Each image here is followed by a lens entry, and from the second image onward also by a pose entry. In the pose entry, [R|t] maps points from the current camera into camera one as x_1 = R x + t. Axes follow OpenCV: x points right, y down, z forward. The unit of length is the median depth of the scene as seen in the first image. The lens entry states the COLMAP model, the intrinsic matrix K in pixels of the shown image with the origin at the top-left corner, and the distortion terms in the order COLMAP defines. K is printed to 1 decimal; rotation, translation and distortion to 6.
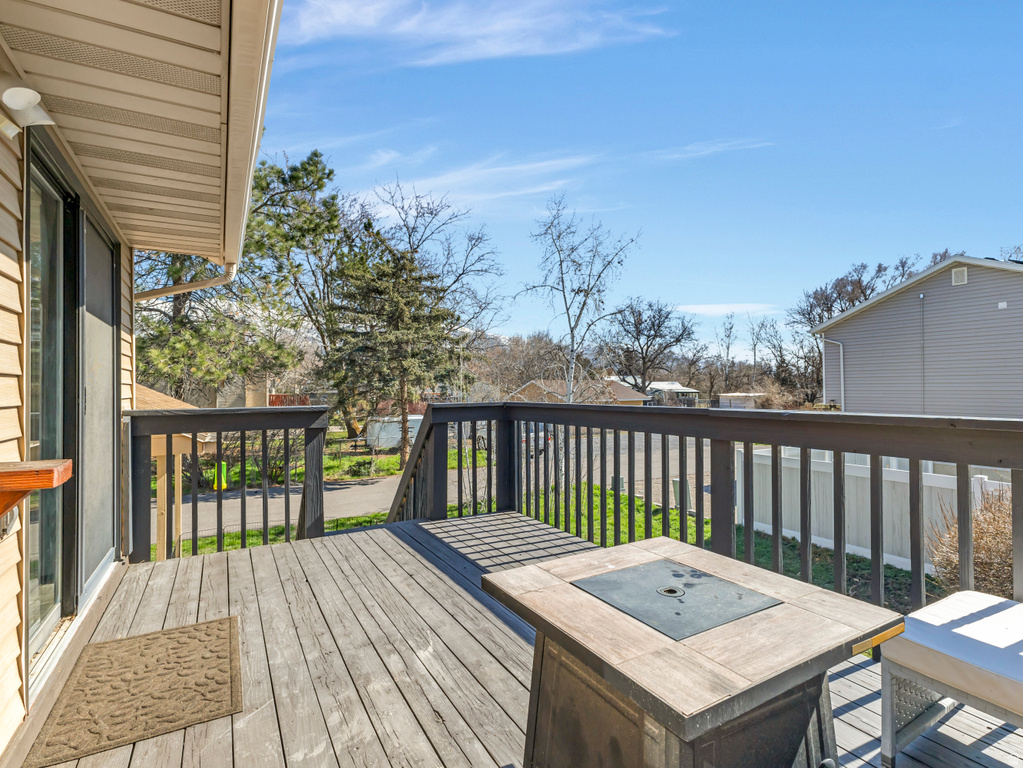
lens RADIAL K [[502.0, 0, 517.0], [0, 502.0, 380.7], [0, 0, 1]] dist [0.005393, -0.000823]
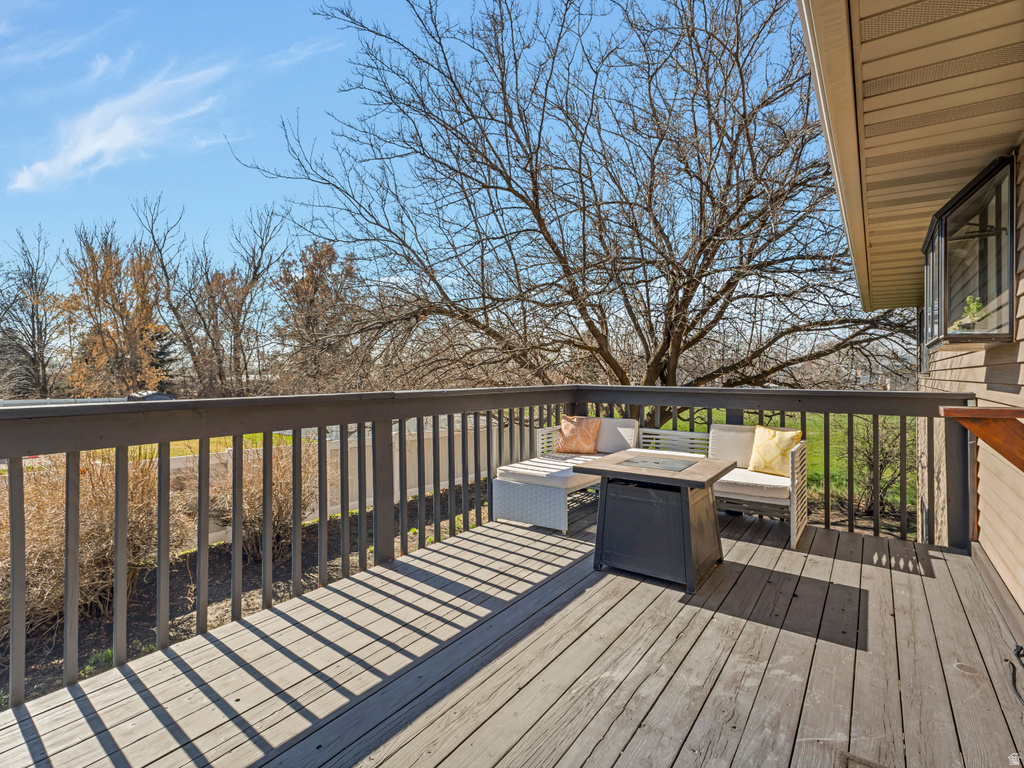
lens RADIAL K [[502.5, 0, 515.3], [0, 502.5, 389.2], [0, 0, 1]] dist [0.005393, -0.000823]
pose [[-0.403179, -0.022431, 0.914846, -0.750934], [-0.010776, 0.999747, 0.019763, 0.027548], [-0.915058, -0.001891, -0.403319, 1.263628]]
